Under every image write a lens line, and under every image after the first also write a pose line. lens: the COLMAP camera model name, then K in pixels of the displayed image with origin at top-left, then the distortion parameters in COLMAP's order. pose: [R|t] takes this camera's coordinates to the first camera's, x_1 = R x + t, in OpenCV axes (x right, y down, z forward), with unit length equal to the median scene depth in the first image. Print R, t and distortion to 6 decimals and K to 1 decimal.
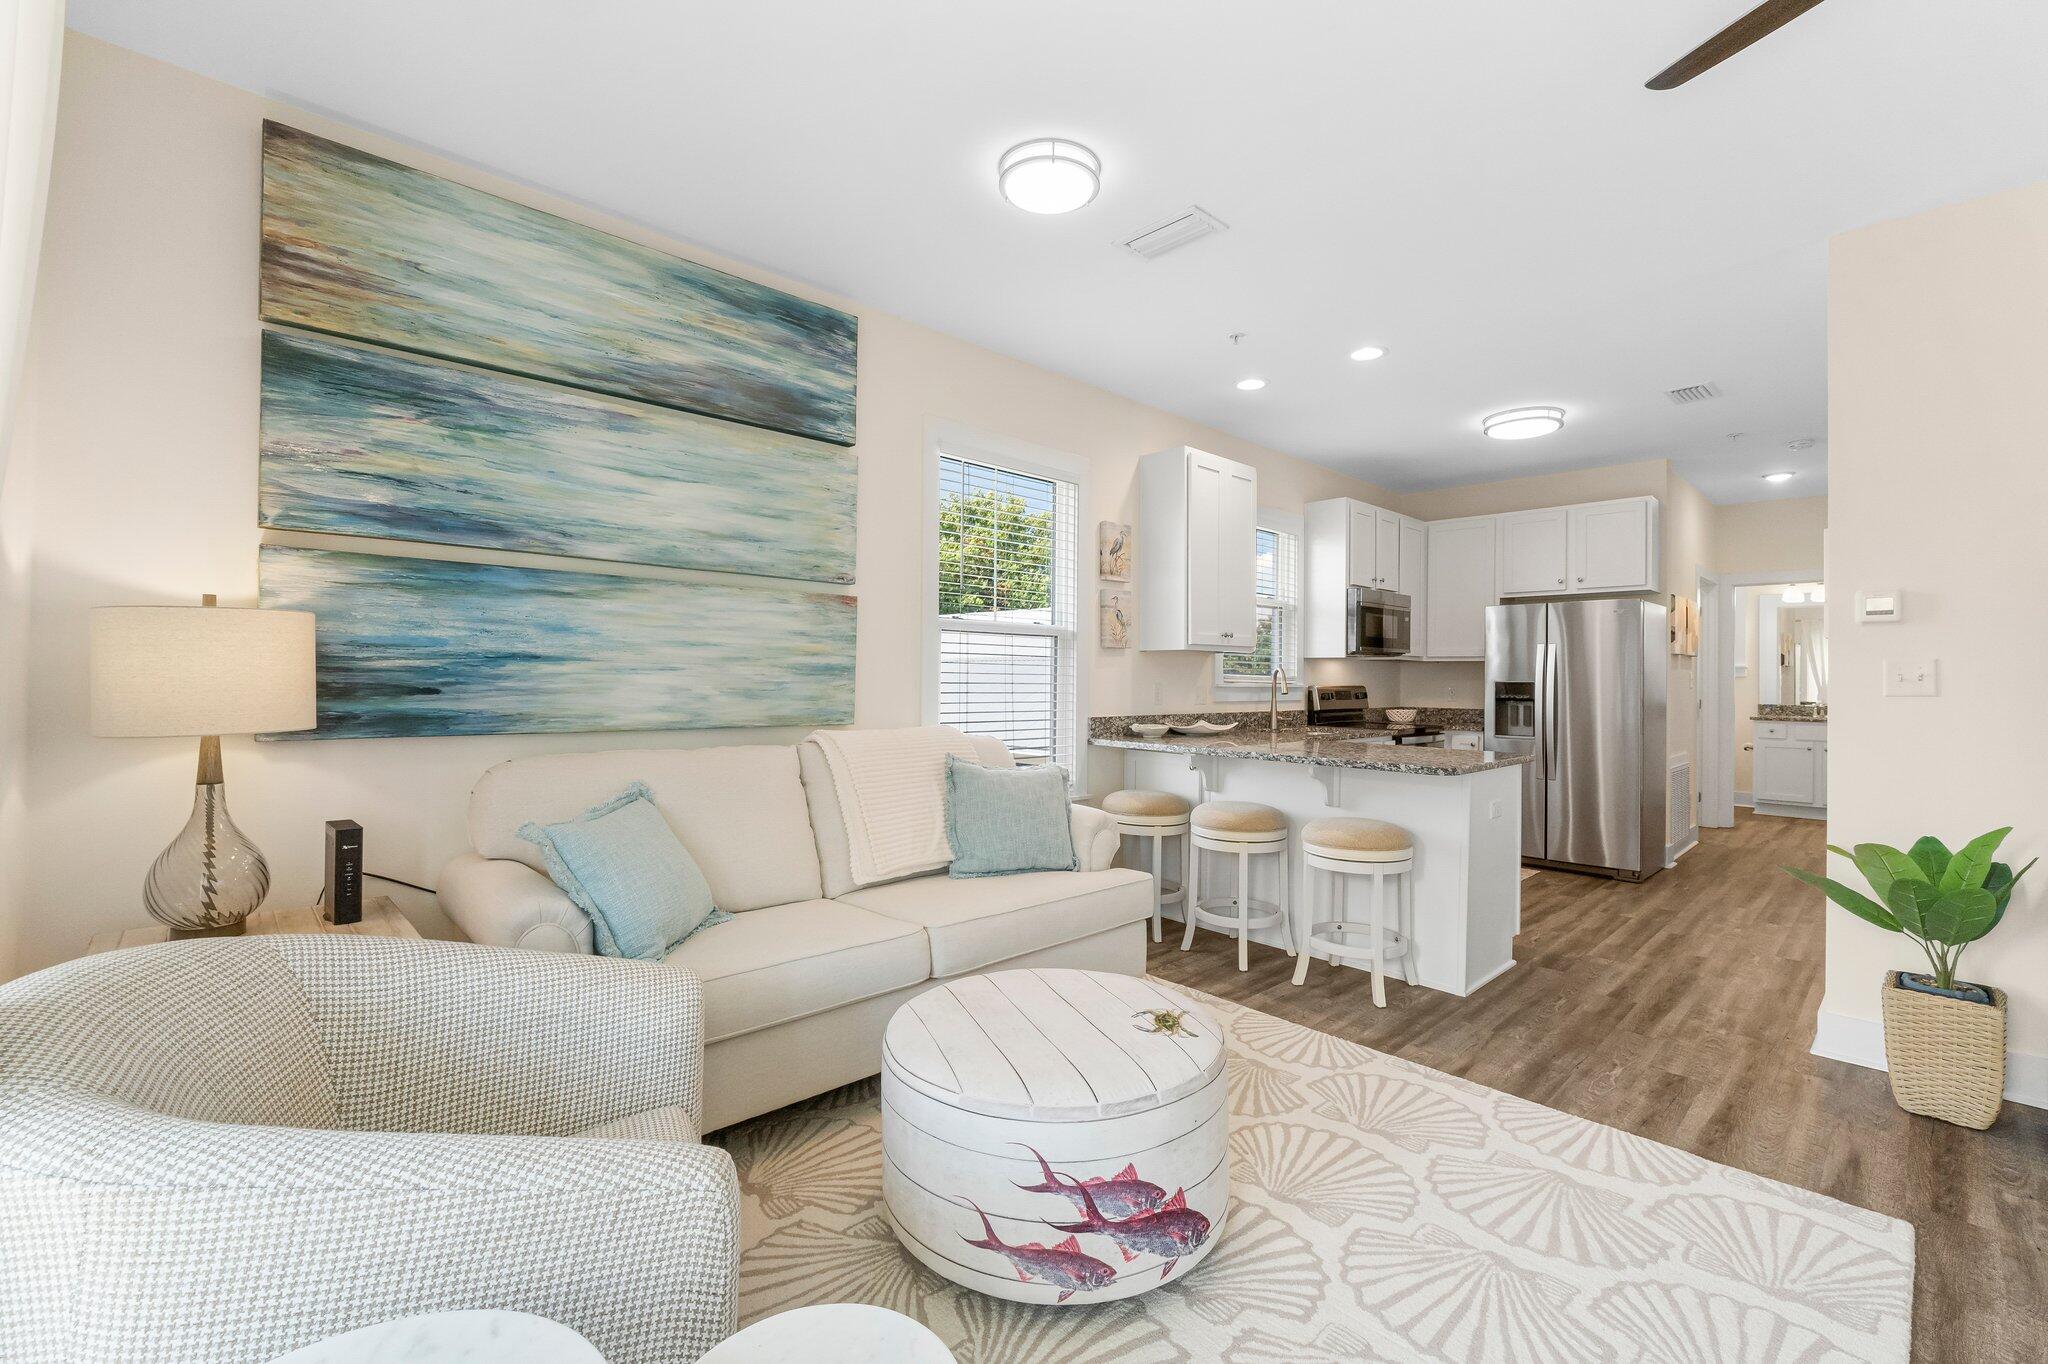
lens RADIAL K [[865.3, 0, 1032.9], [0, 865.3, 672.3], [0, 0, 1]] dist [-0.011546, -0.000144]
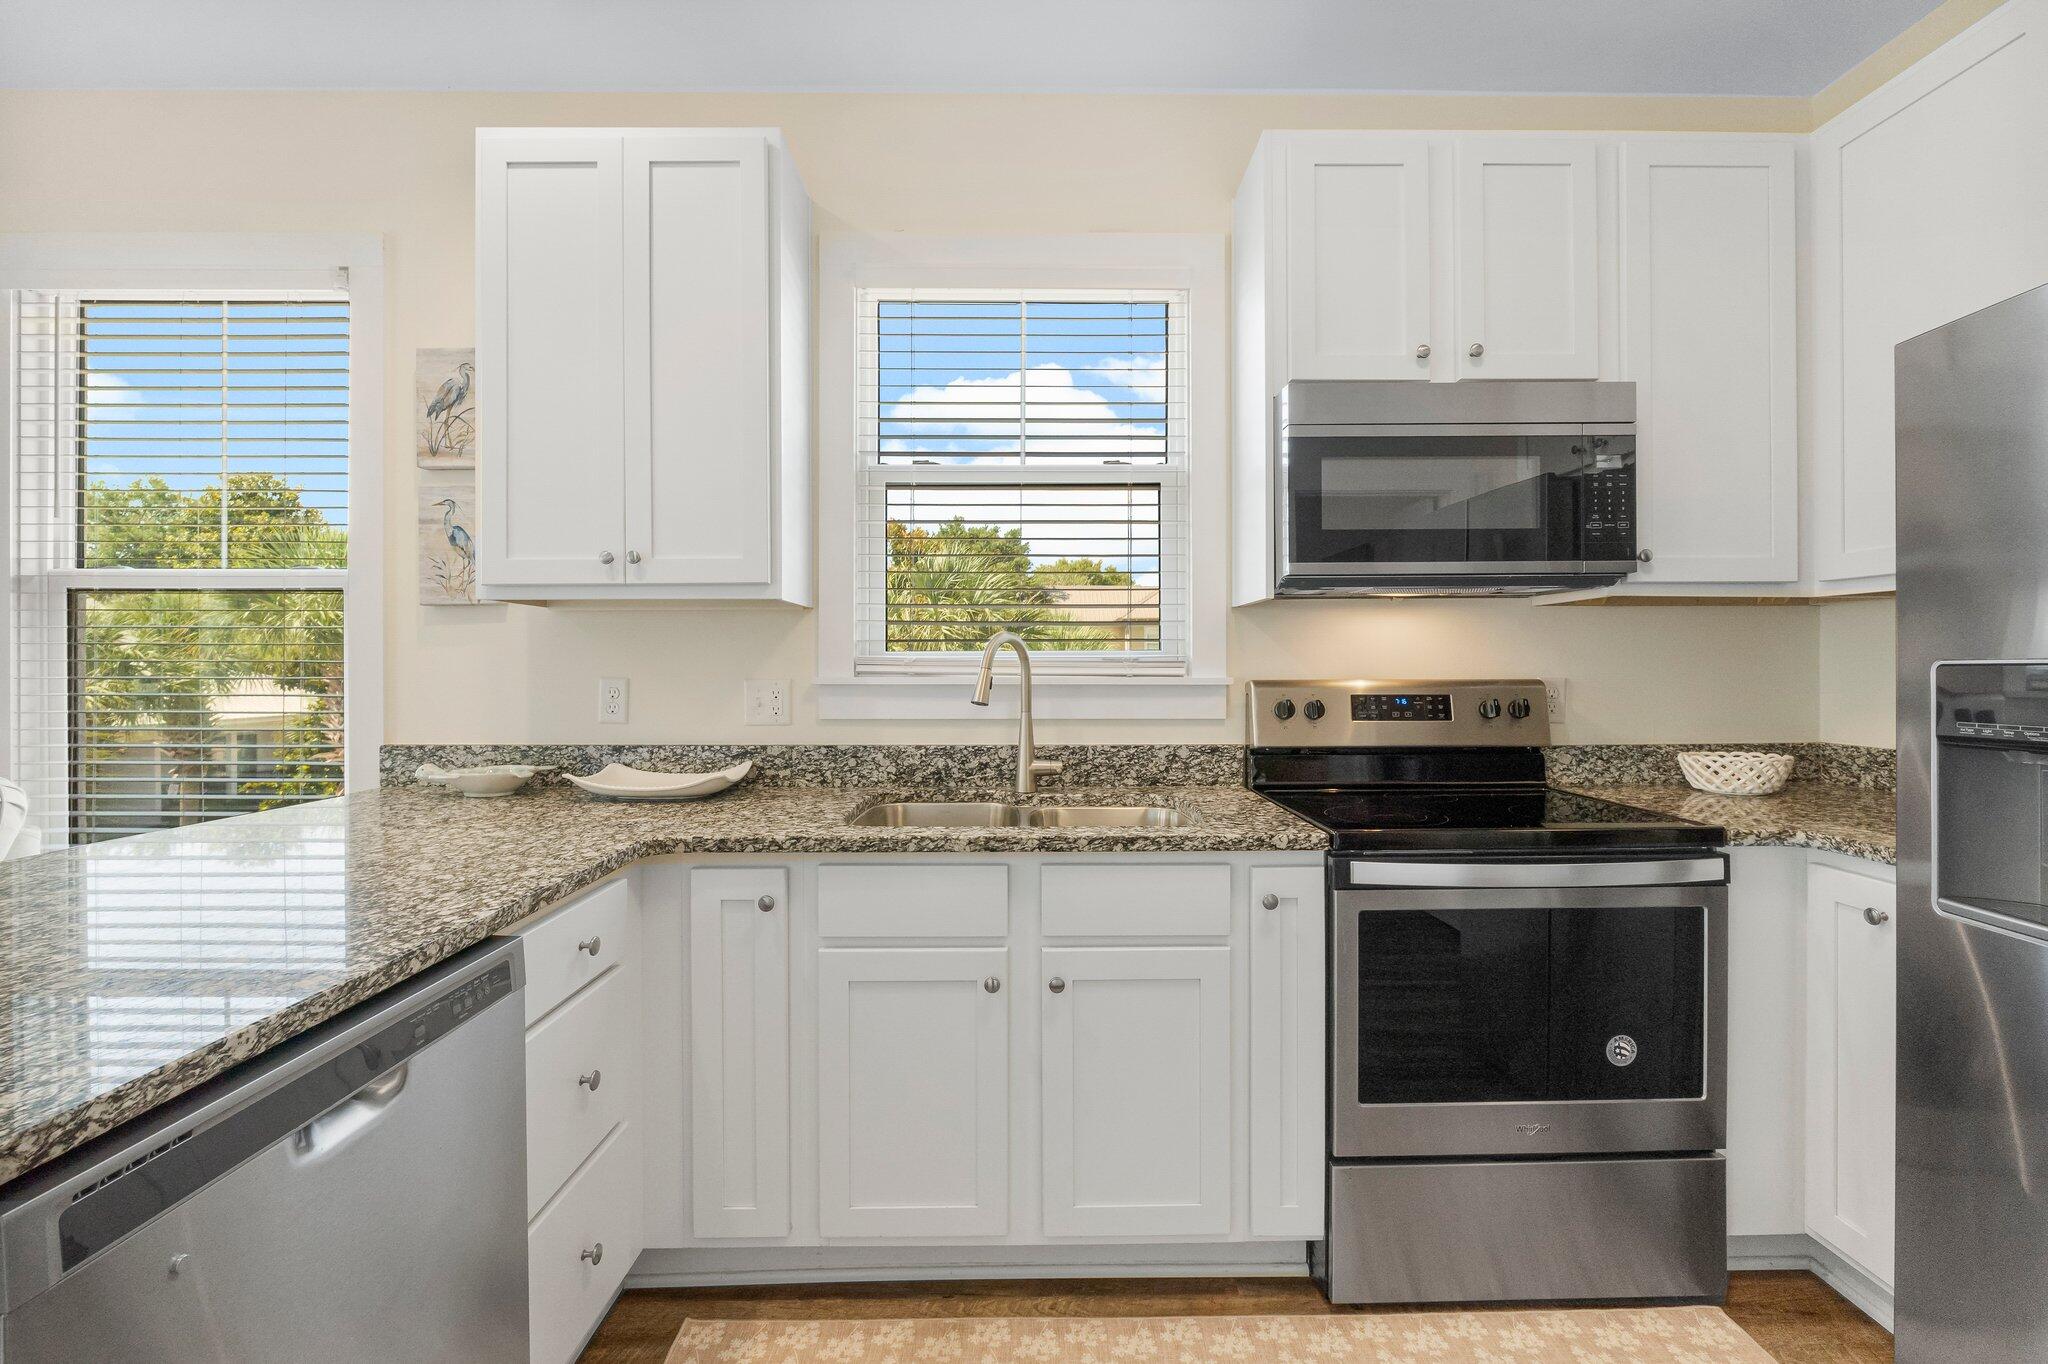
lens RADIAL K [[866.1, 0, 1031.6], [0, 866.1, 666.9], [0, 0, 1]] dist [-0.009524, 0.000182]
pose [[0.732462, -0.011659, -0.680708, 0.893576], [0.013170, 0.999909, -0.002955, 0.016481], [0.680680, -0.006801, 0.732549, 1.165230]]
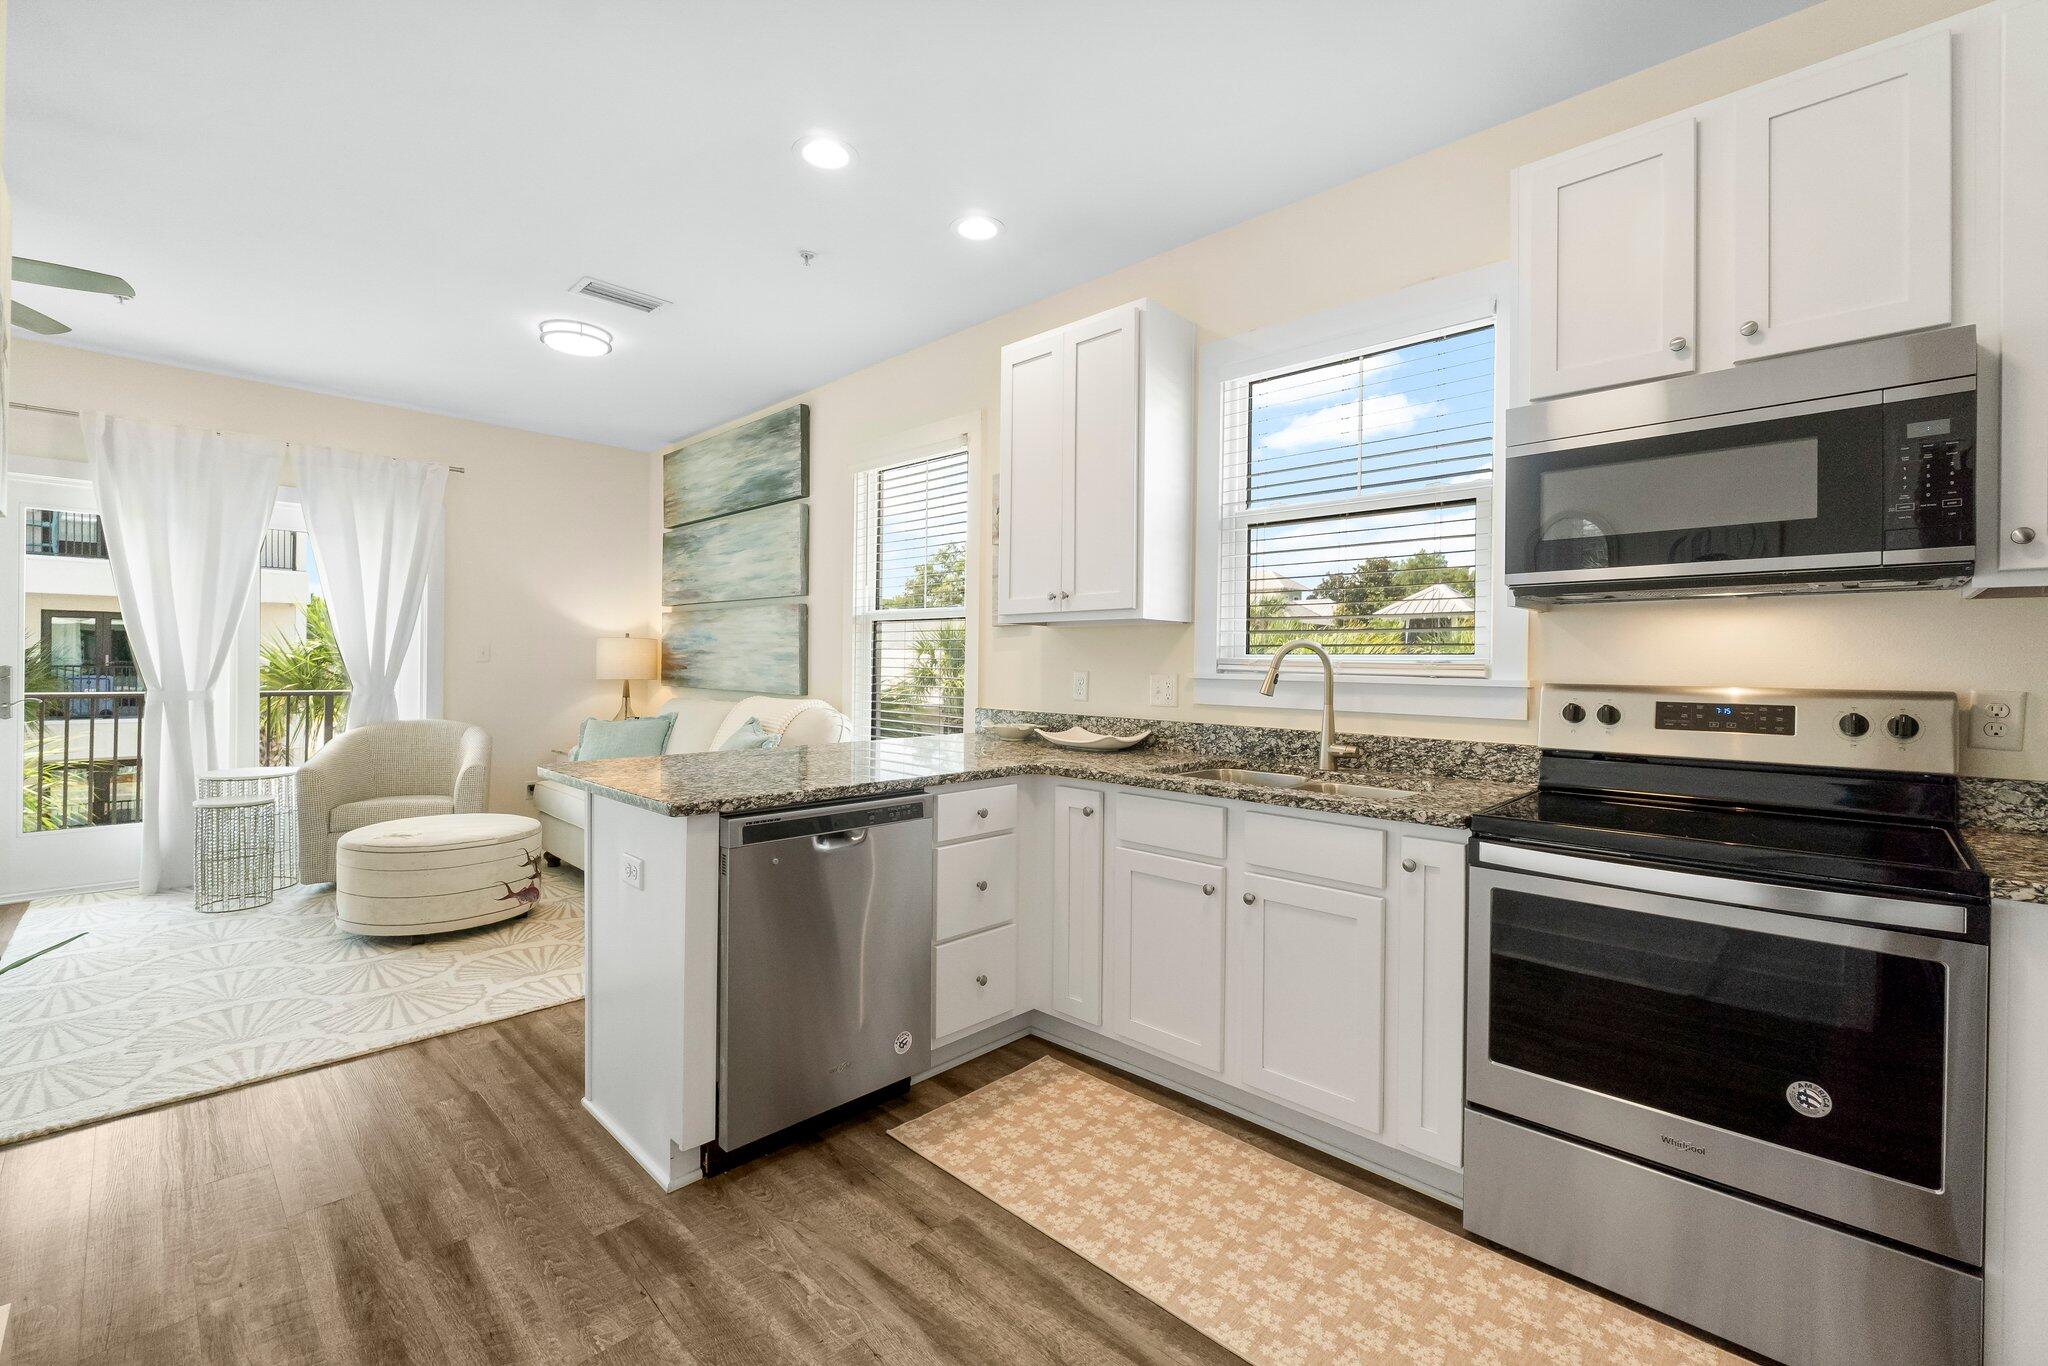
lens RADIAL K [[866.1, 0, 1031.6], [0, 866.1, 667.9], [0, 0, 1]] dist [-0.009524, 0.000182]
pose [[0.046008, -0.005860, -0.998924, 1.221895], [-0.006900, 0.999957, -0.006184, 0.021528], [0.998917, 0.007177, 0.045965, 1.327526]]
